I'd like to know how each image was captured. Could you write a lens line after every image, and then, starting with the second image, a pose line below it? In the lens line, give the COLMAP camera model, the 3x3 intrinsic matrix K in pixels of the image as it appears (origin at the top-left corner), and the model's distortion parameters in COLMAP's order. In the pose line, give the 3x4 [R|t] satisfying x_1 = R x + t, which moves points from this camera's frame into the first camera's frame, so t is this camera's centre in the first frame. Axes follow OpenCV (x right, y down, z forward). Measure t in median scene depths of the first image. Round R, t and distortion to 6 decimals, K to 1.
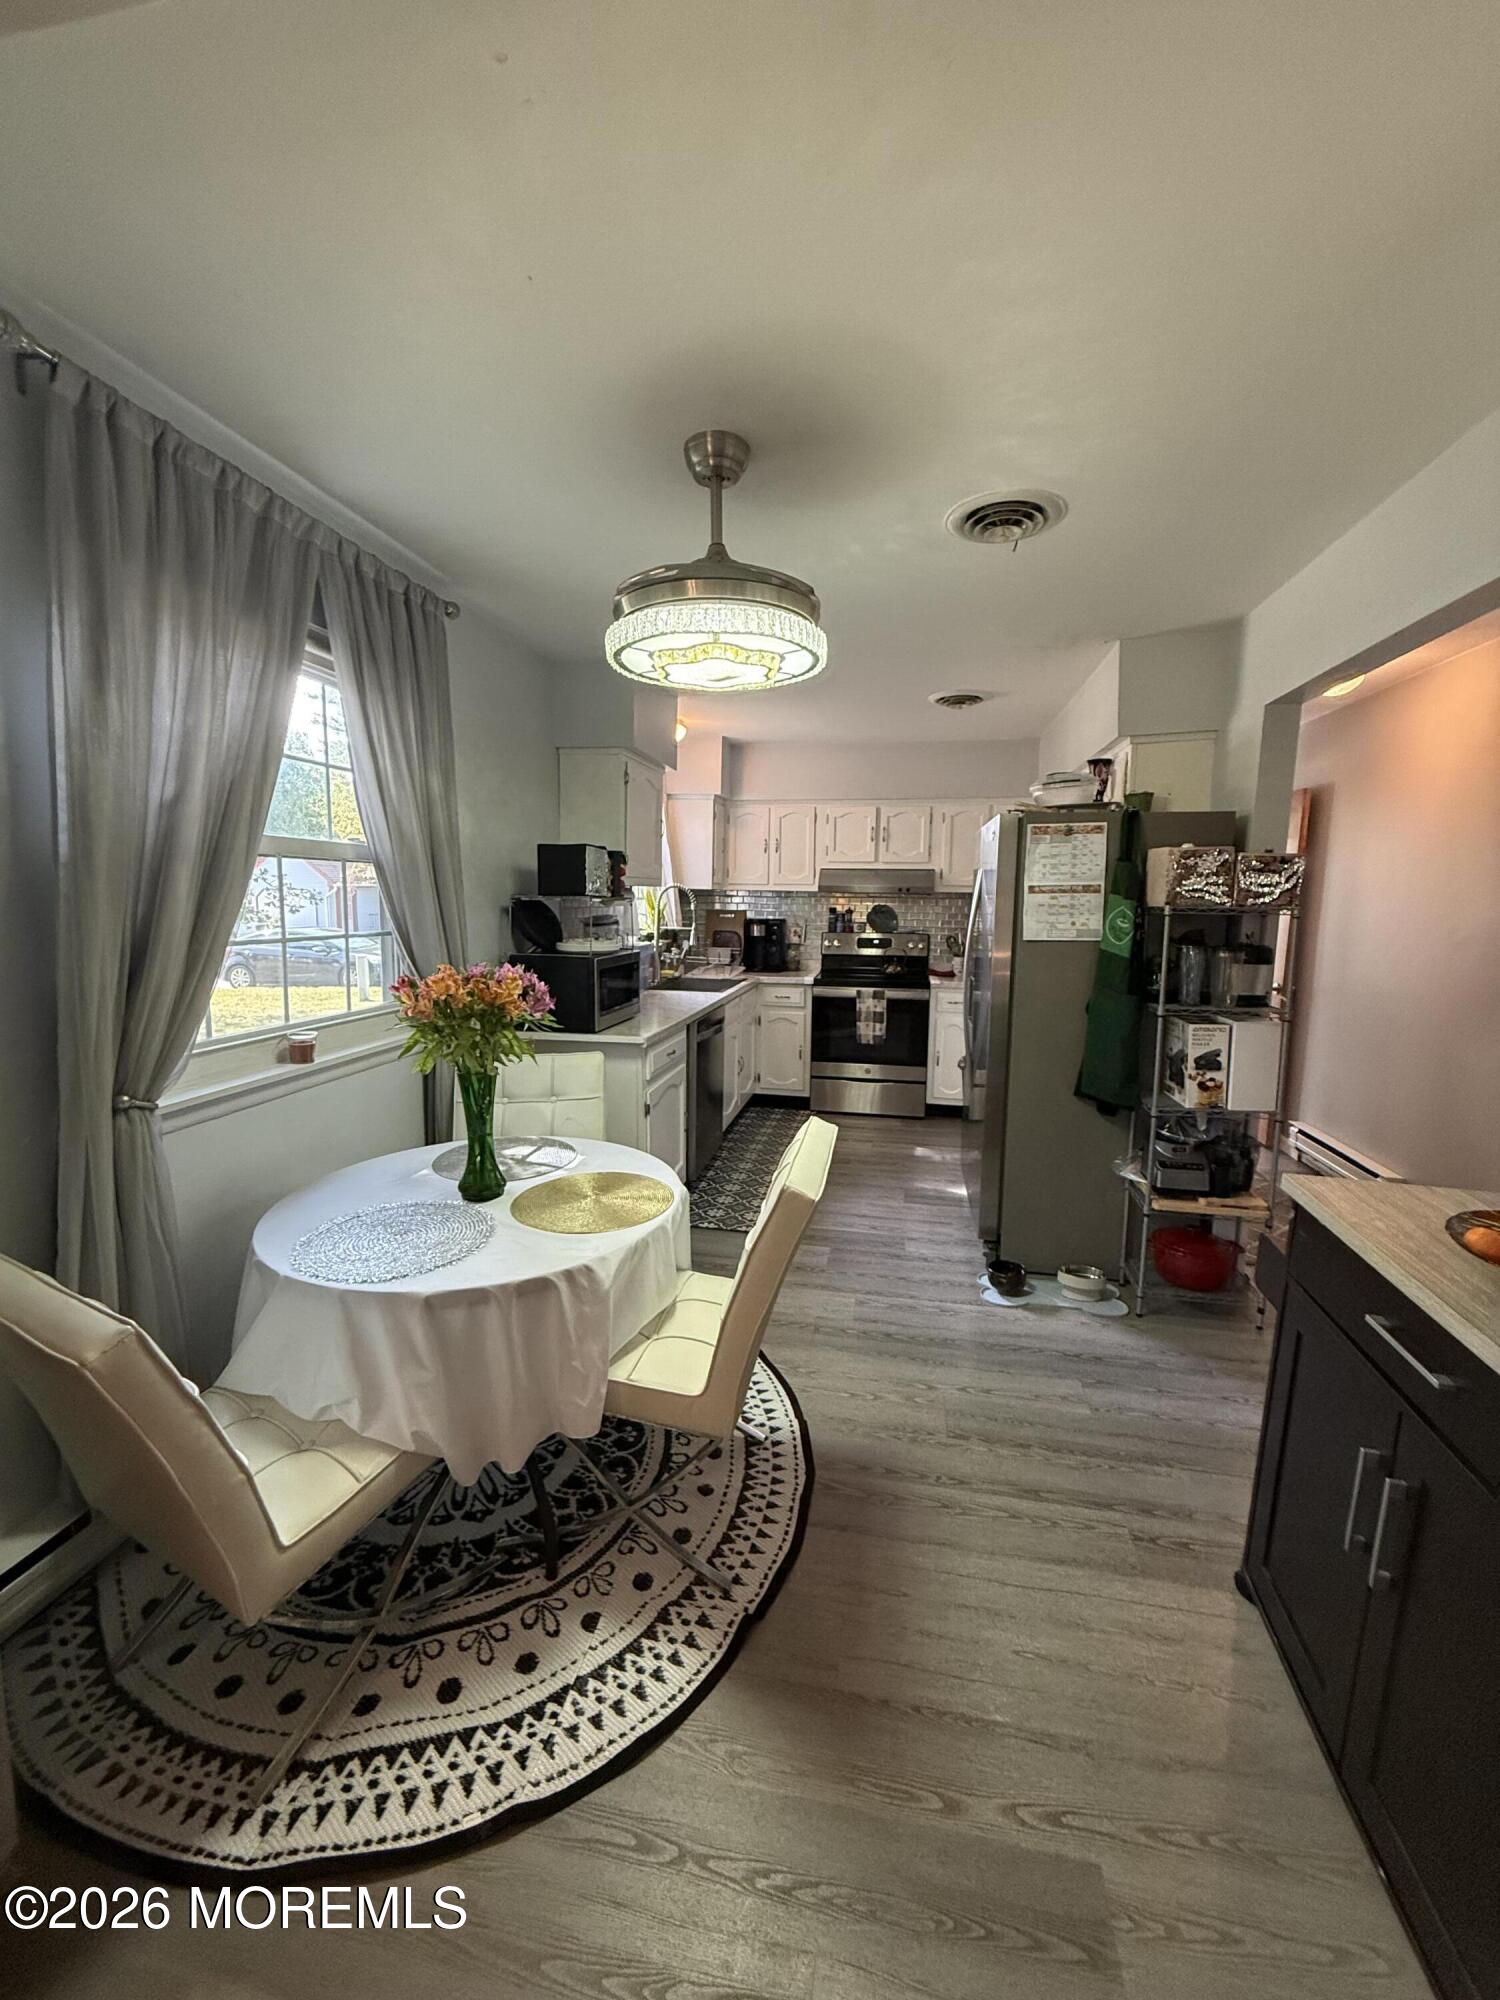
lens RADIAL K [[797.4, 0, 752.0], [0, 797.4, 998.1], [0, 0, 1]] dist [-0.000689, 0.000283]
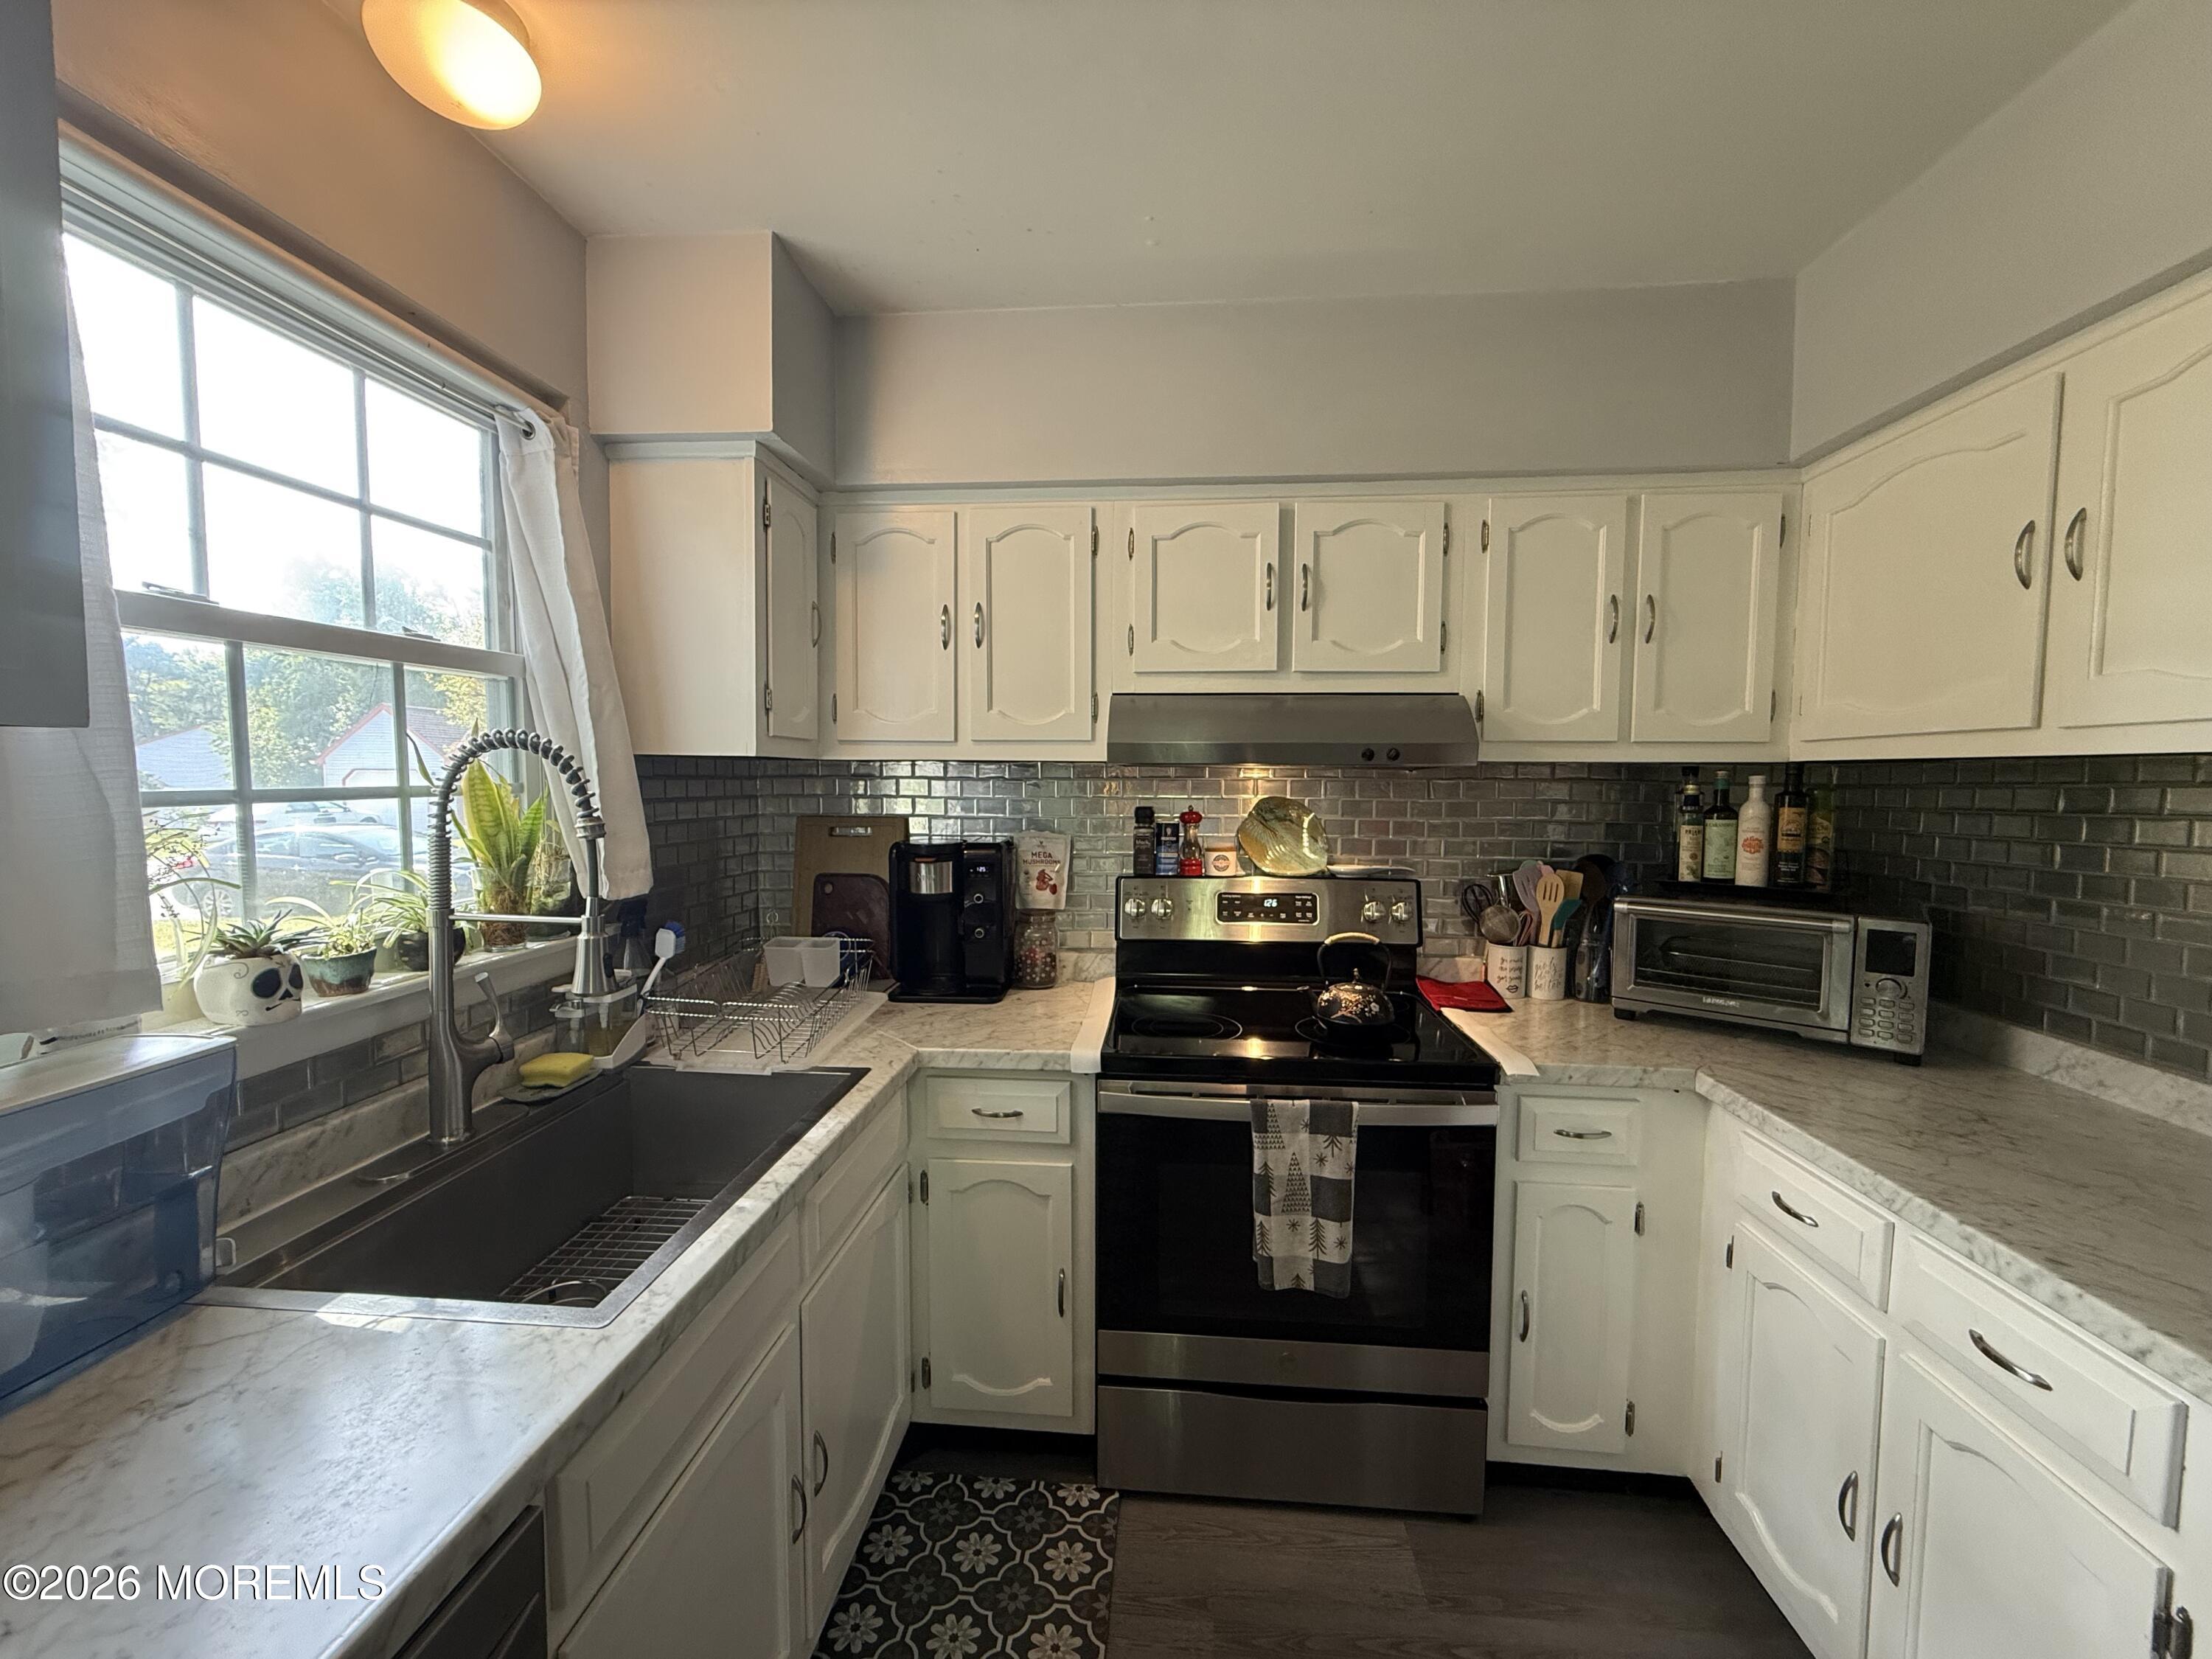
lens RADIAL K [[882.0, 0, 1102.1], [0, 882.0, 829.8], [0, 0, 1]] dist [-0.000689, 0.000283]
pose [[0.994715, -0.014210, 0.101686, 0.072122], [0.020649, 0.997828, -0.062548, -0.138056], [-0.100576, 0.064317, 0.992848, 1.060874]]
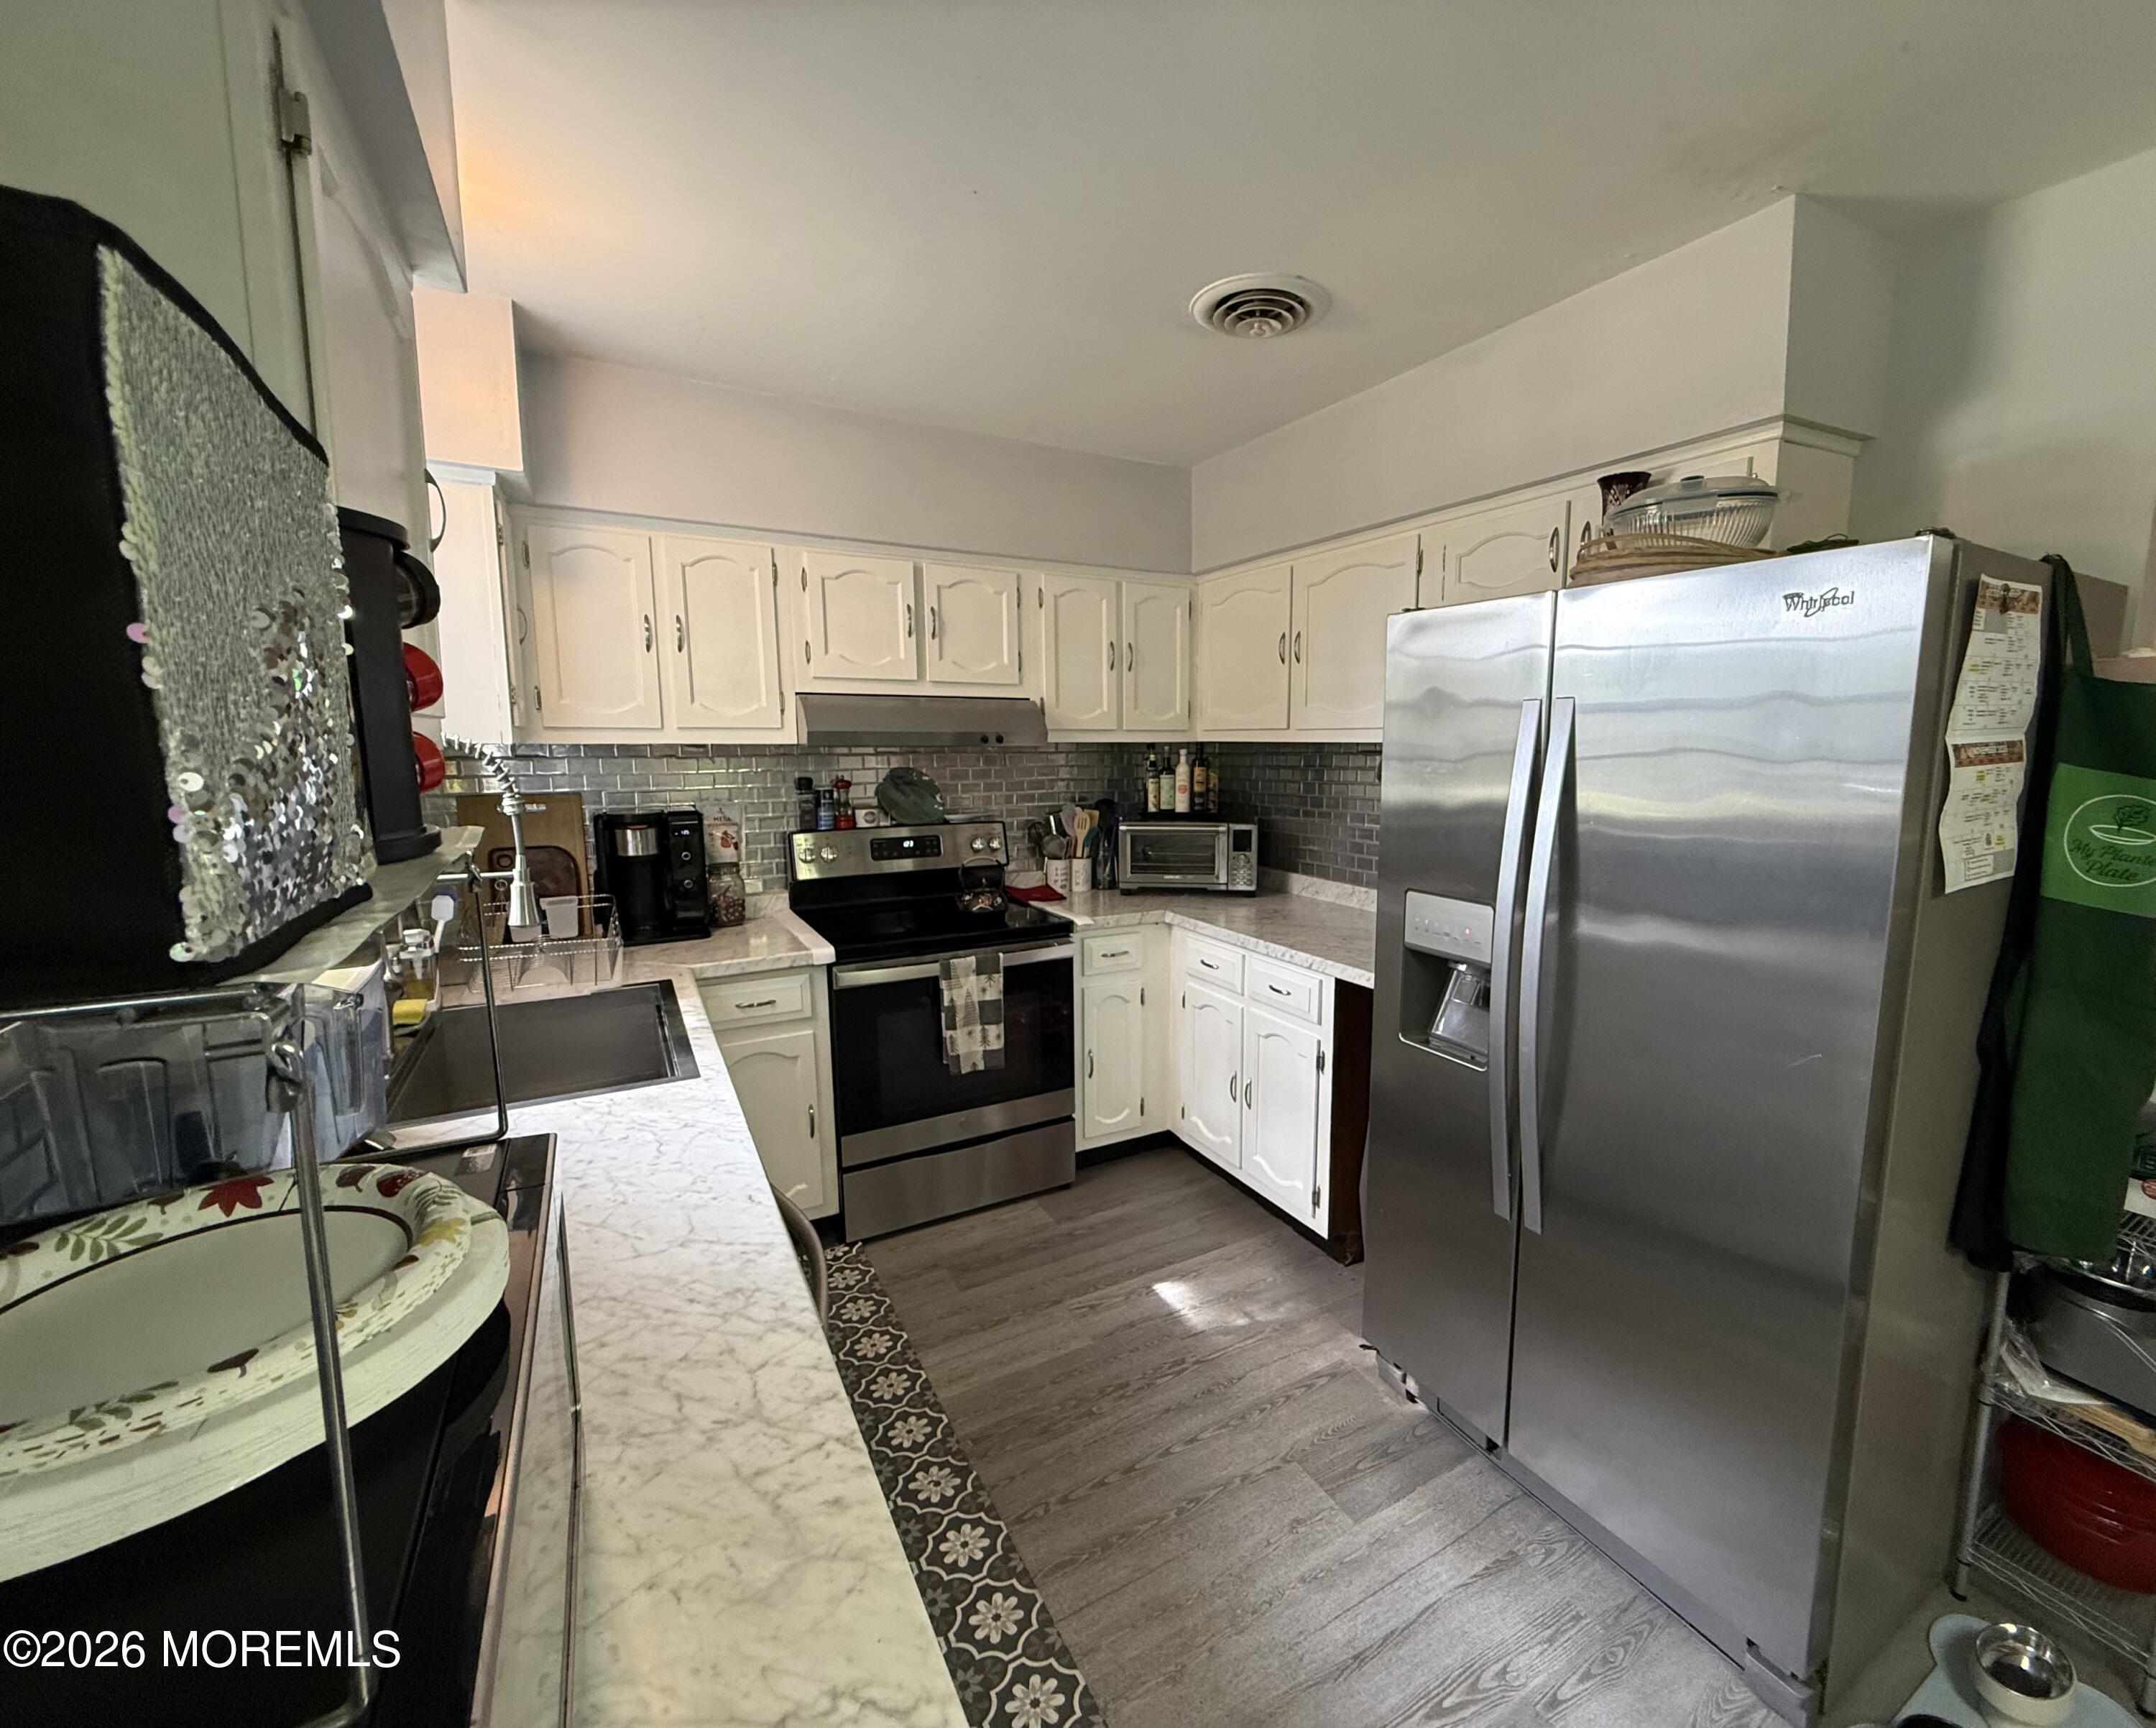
lens RADIAL K [[919.9, 0, 1150.6], [0, 919.9, 865.1], [0, 0, 1]] dist [0.001471, 0.000162]
pose [[0.748621, -0.103249, 0.654910, -0.181807], [0.092892, 0.994390, 0.050587, -0.124885], [-0.656459, 0.022965, 0.754012, 0.813583]]
